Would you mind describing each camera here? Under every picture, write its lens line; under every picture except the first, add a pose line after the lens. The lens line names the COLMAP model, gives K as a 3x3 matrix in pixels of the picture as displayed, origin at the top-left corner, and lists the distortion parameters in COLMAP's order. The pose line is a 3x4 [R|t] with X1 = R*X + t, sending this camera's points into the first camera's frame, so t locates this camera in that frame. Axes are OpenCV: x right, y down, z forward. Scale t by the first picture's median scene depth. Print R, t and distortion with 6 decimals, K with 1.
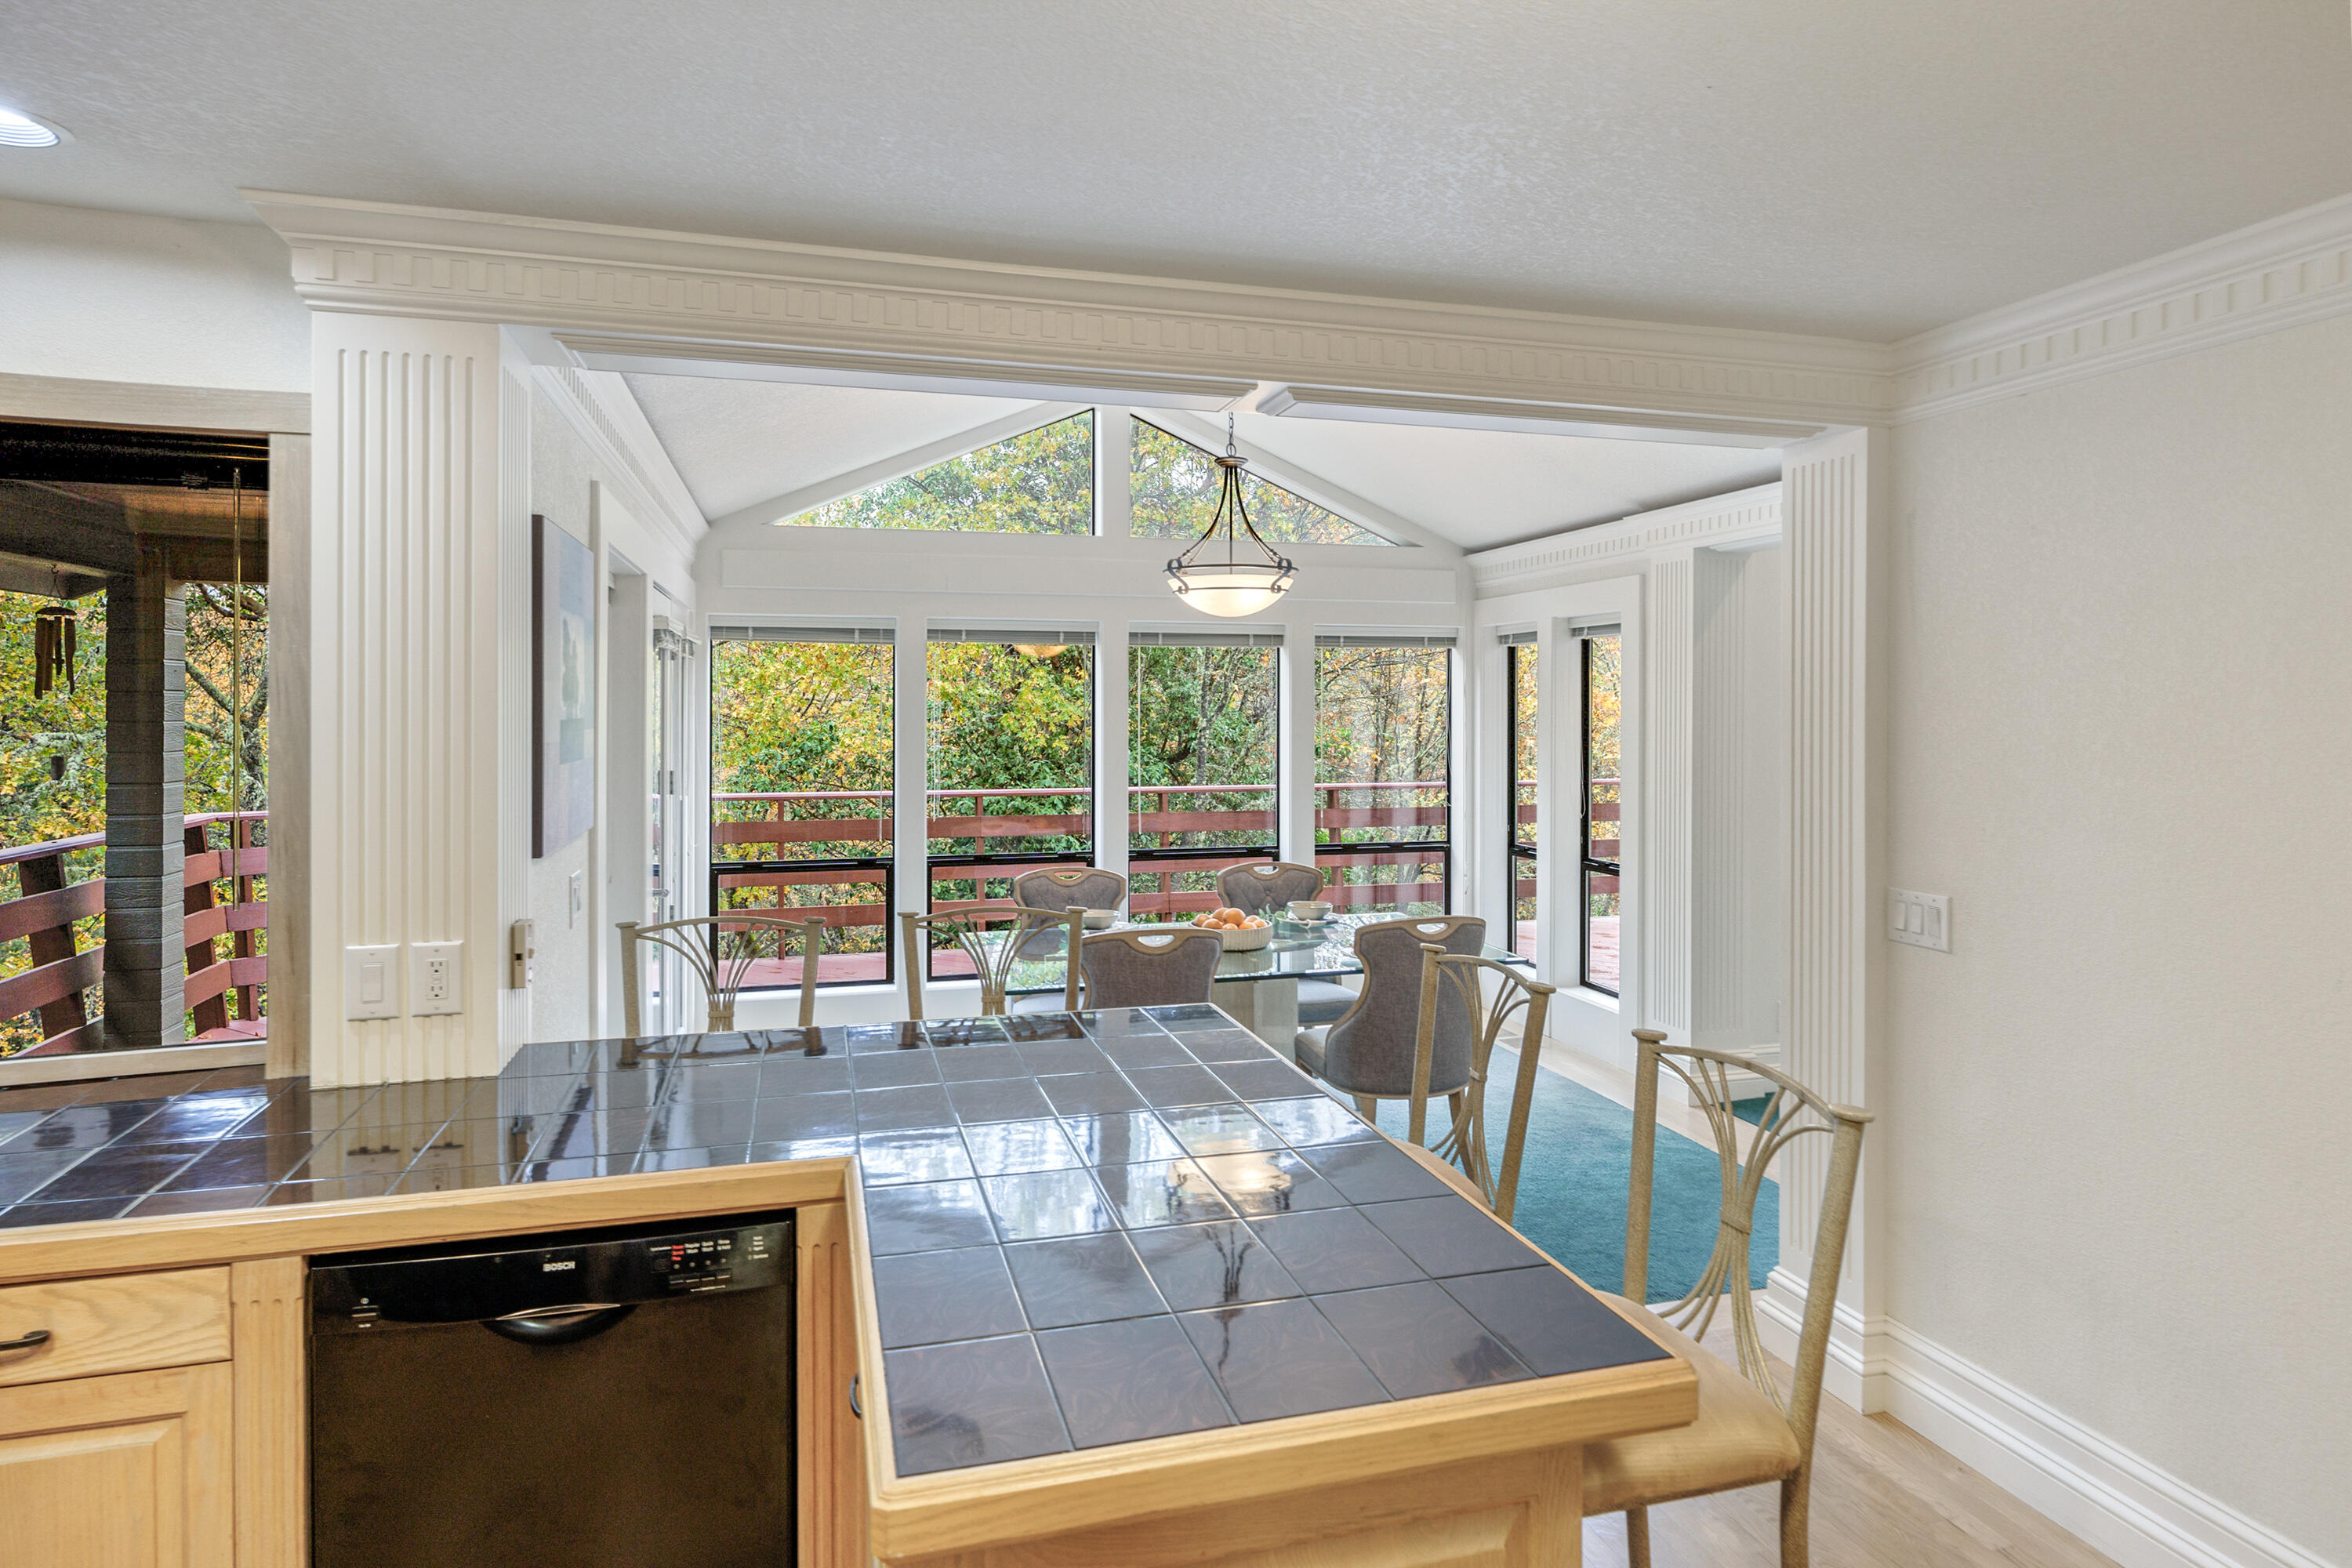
lens RADIAL K [[1323.9, 0, 1179.3], [0, 1323.9, 713.3], [0, 0, 1]] dist [-0.004009, 0.000320]
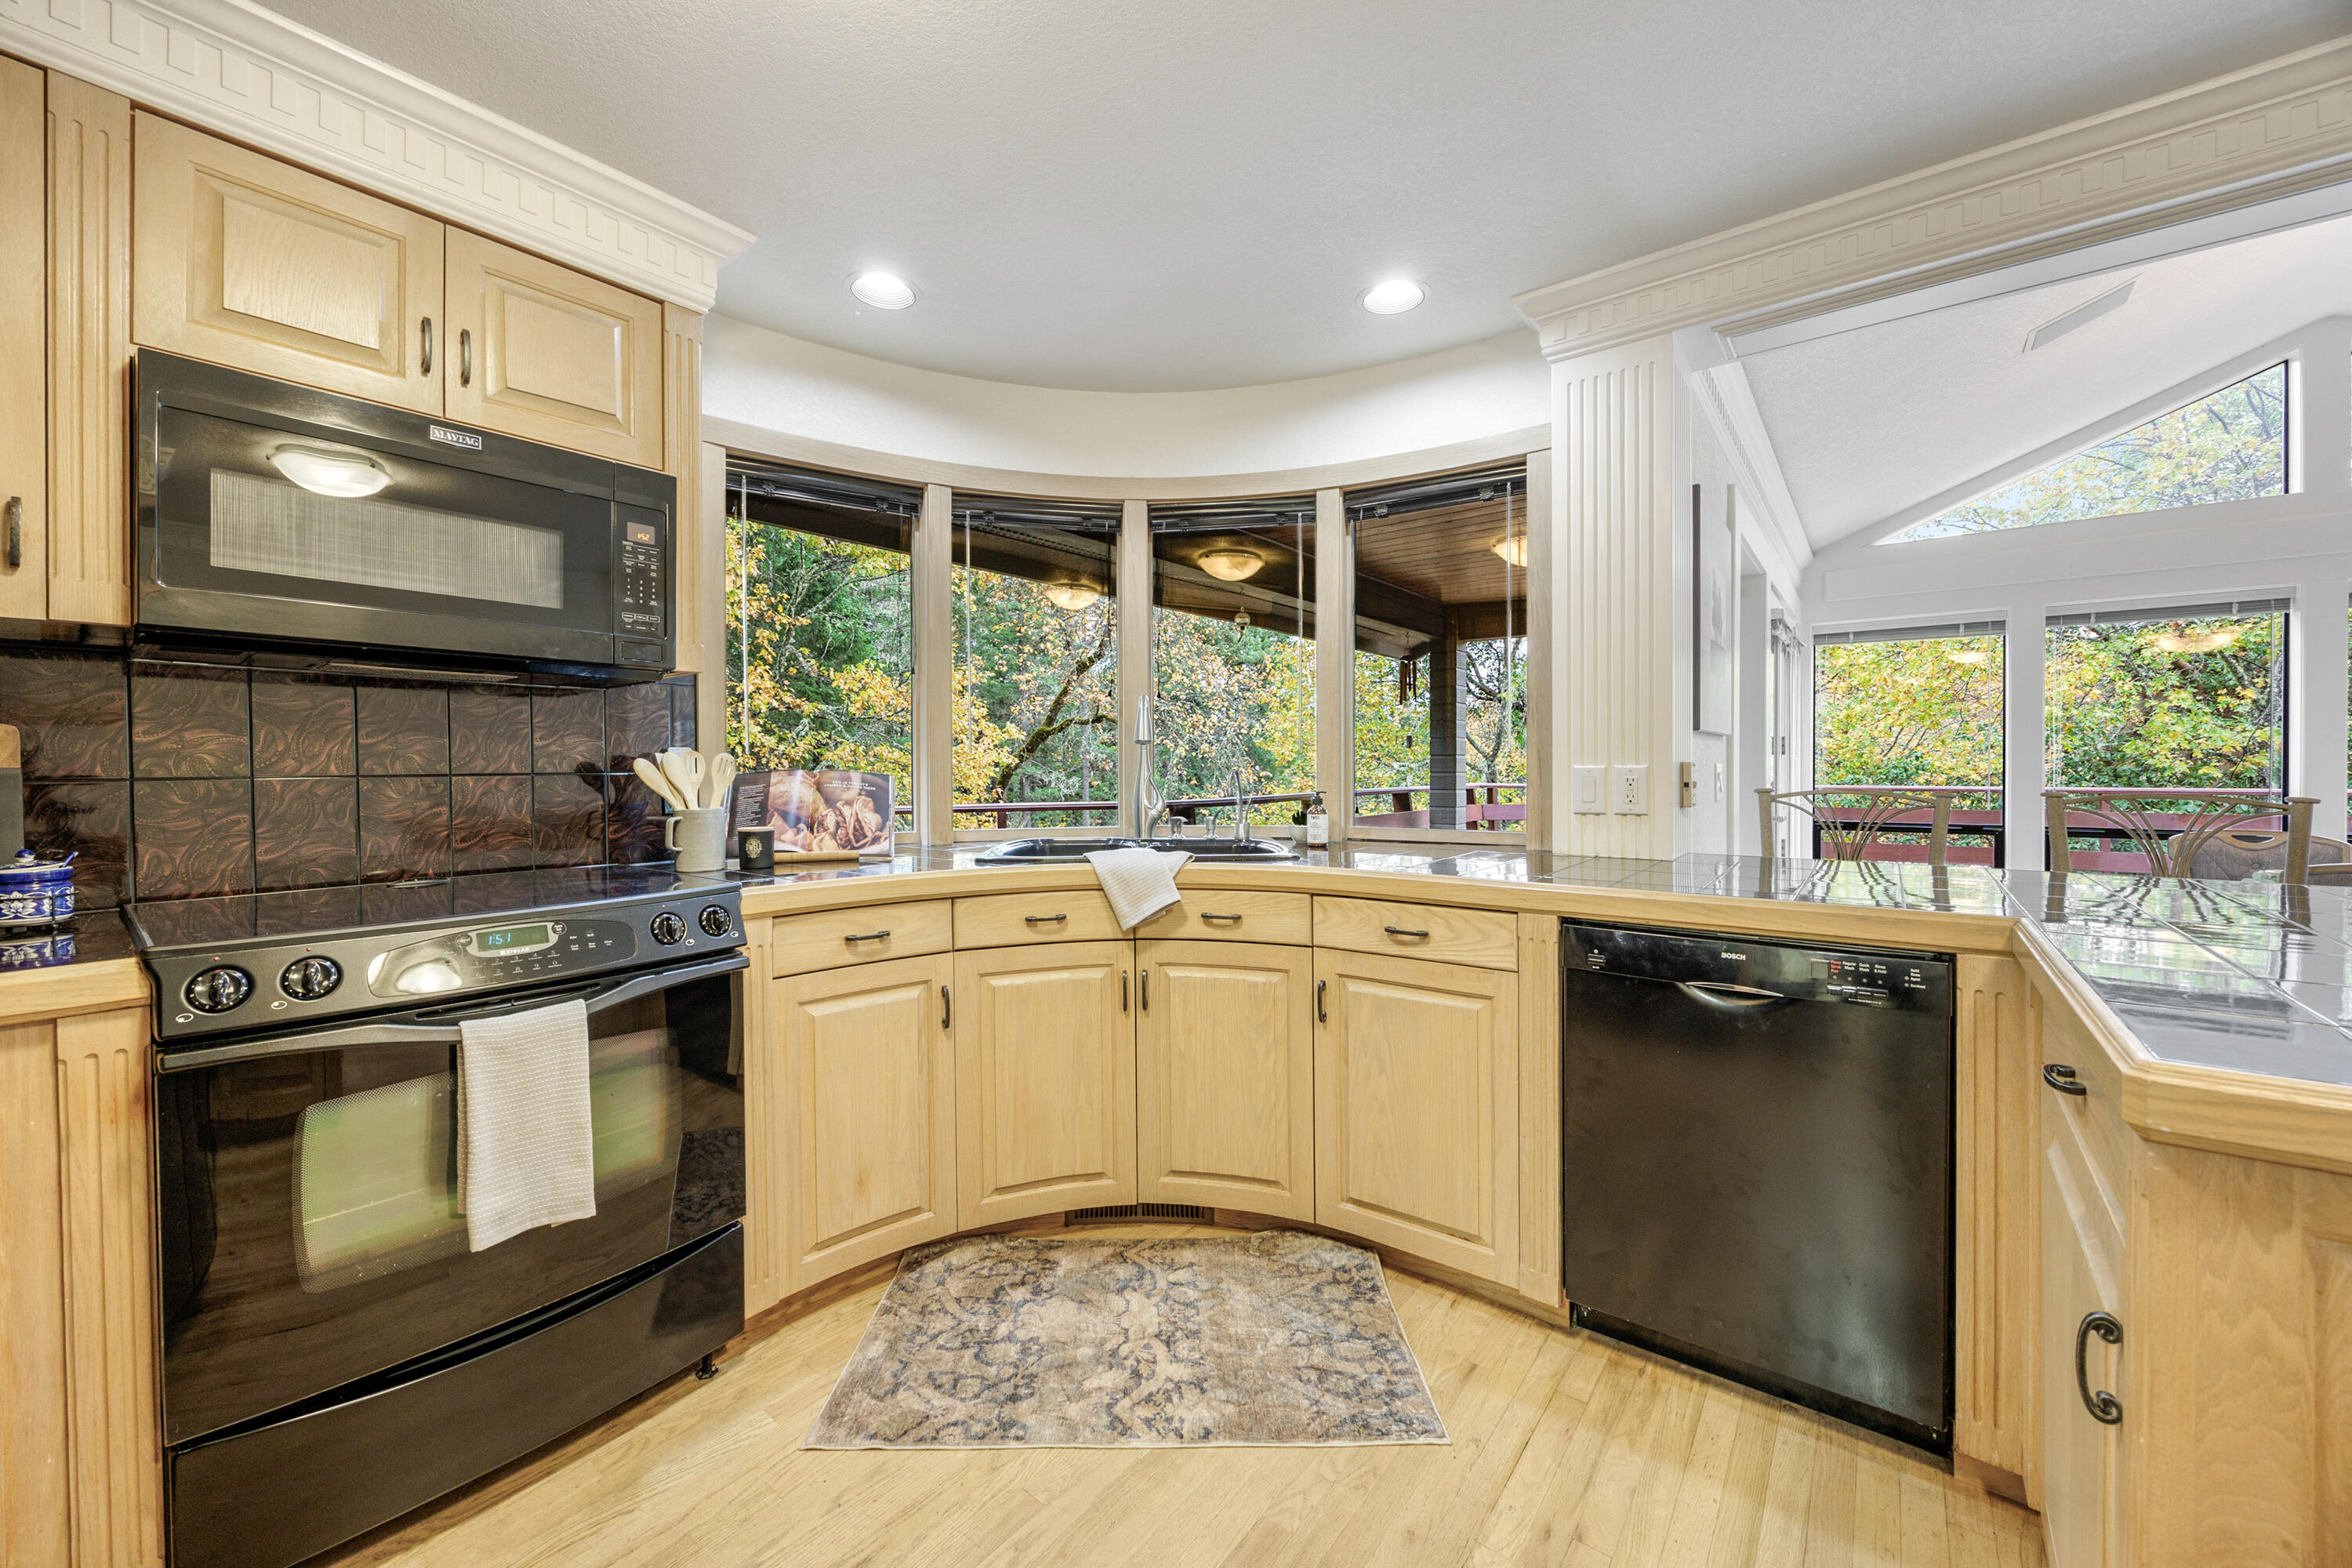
lens RADIAL K [[888.6, 0, 1177.7], [0, 888.6, 776.6], [0, 0, 1]] dist [-0.006860, -0.000146]
pose [[0.583286, 0.003886, -0.812257, -0.022390], [0.001338, 0.999983, 0.005745, 0.076527], [0.812265, -0.004437, 0.583271, 0.005138]]
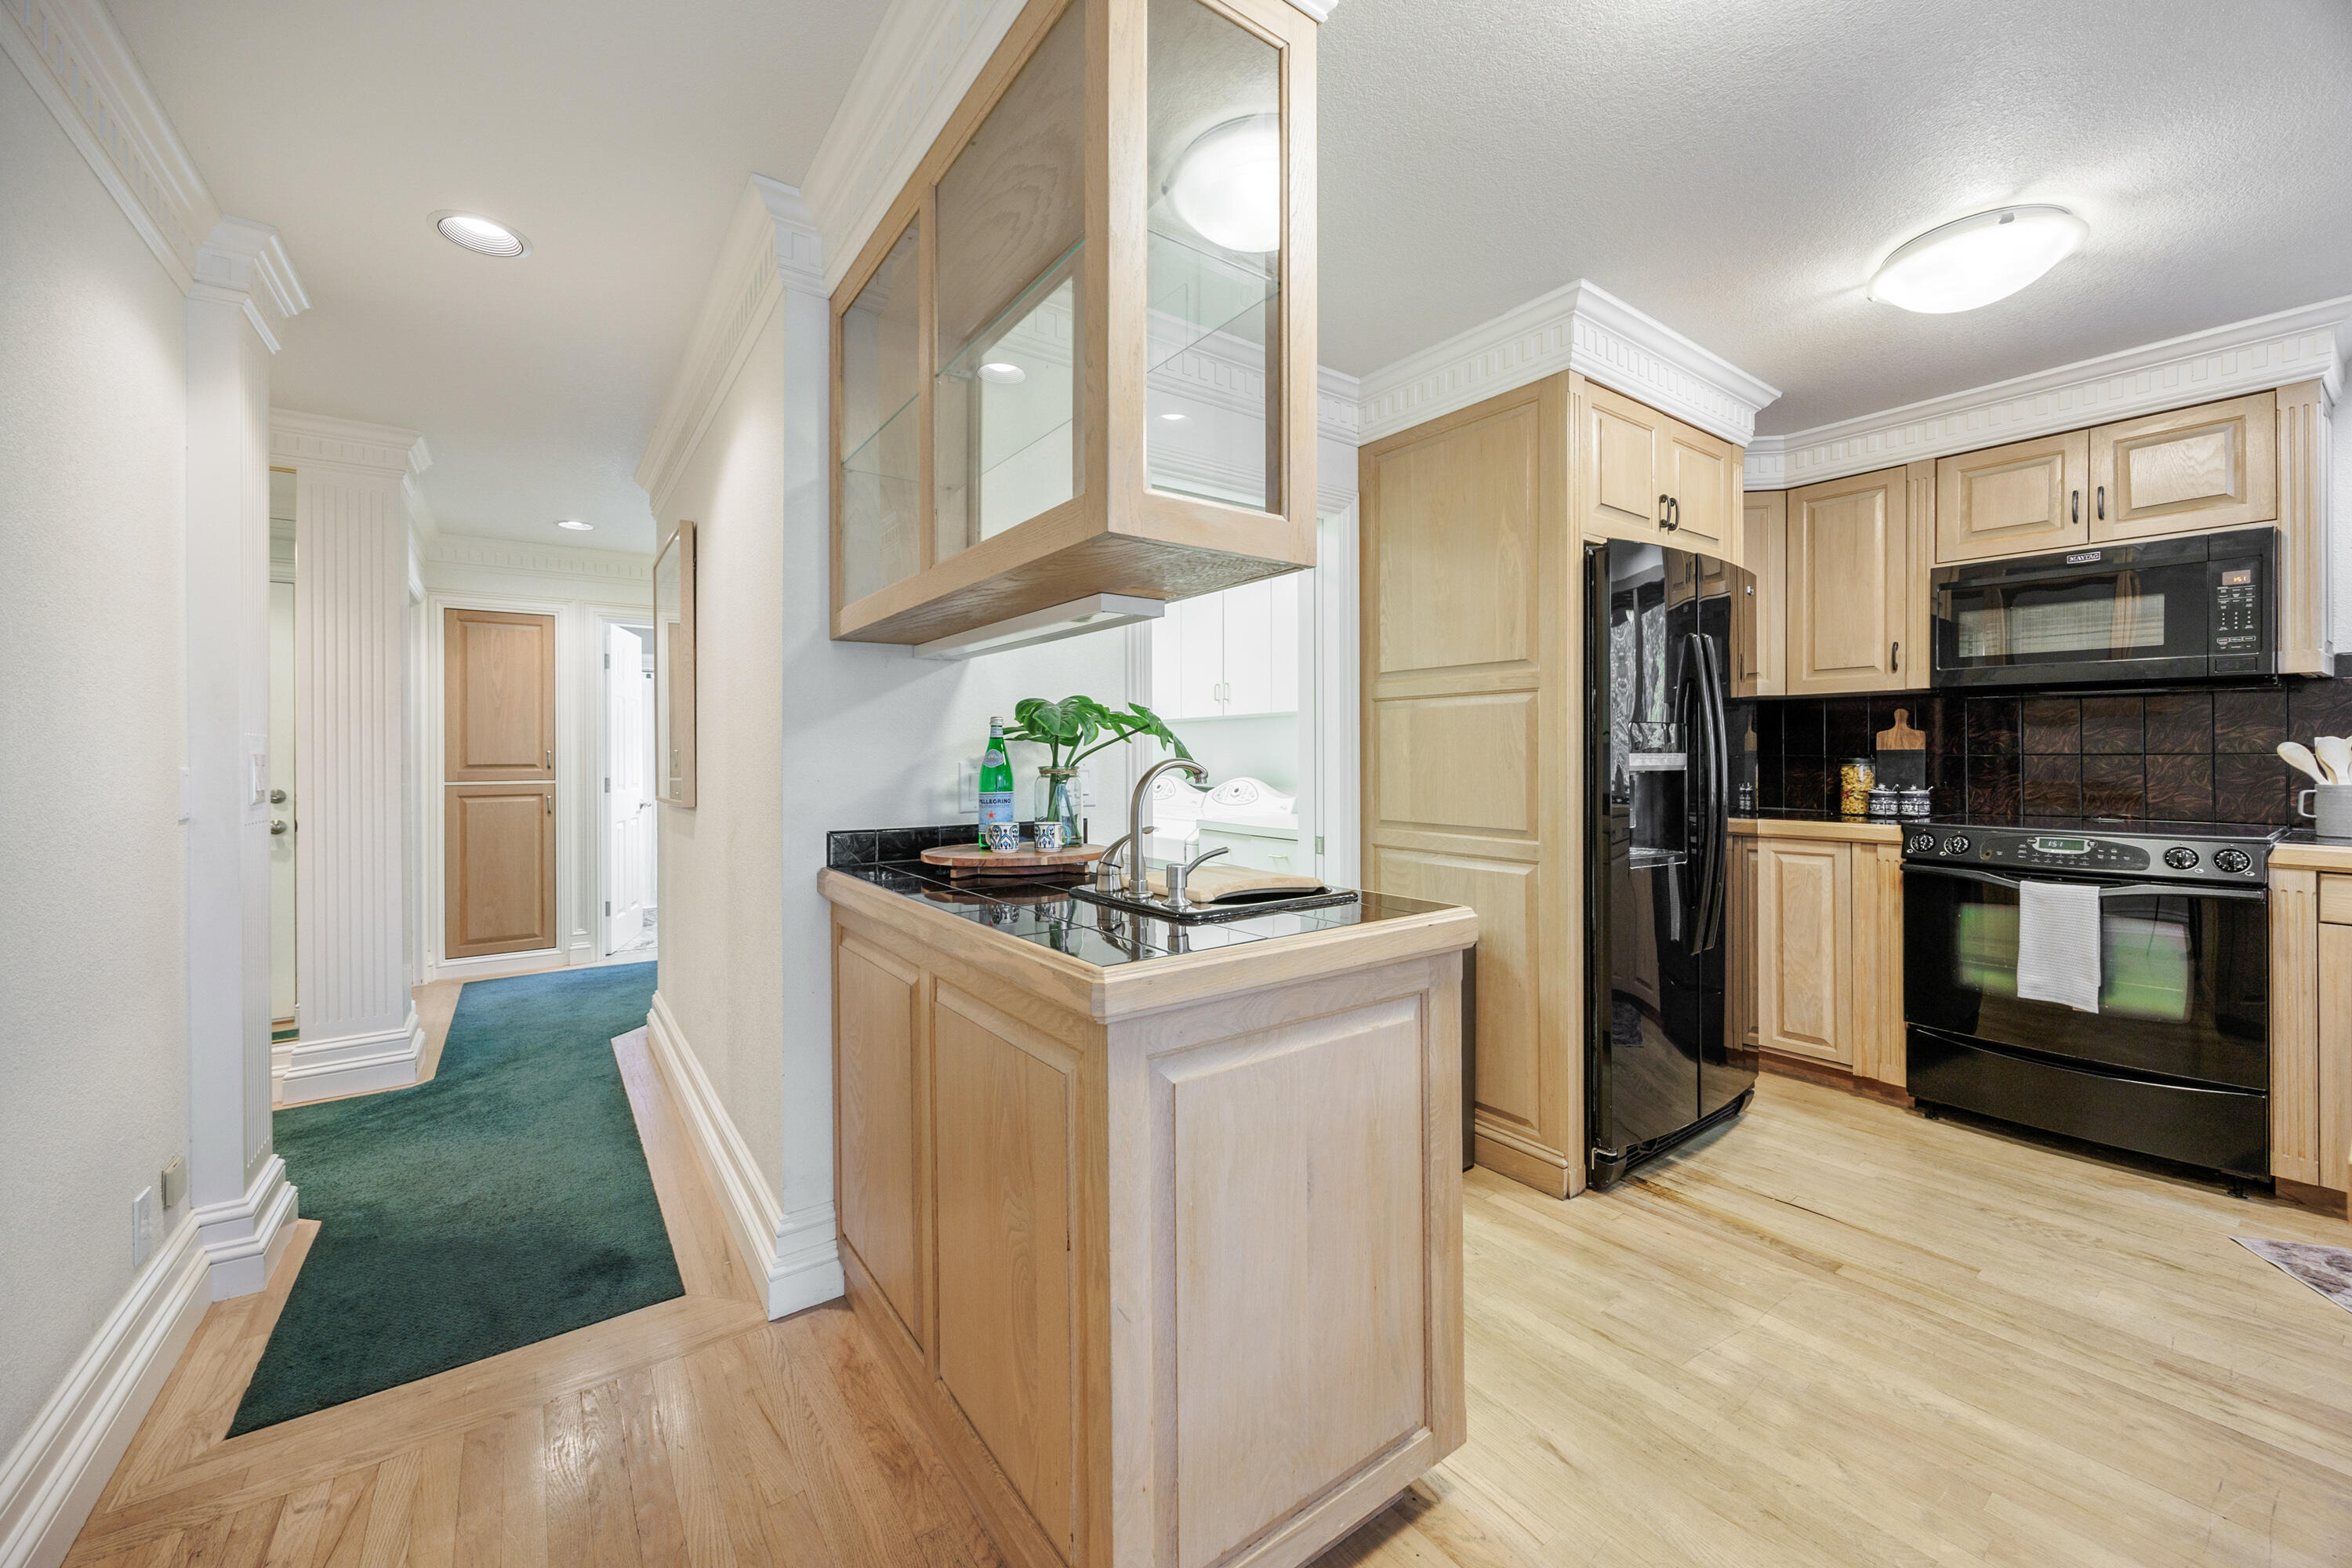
lens RADIAL K [[904.5, 0, 1185.2], [0, 904.5, 754.1], [0, 0, 1]] dist [-0.003716, -0.000197]
pose [[-0.936227, 0.001891, -0.351392, 0.267788], [-0.000368, 0.999980, 0.006363, 0.074077], [0.351397, 0.006086, -0.936207, 0.292276]]
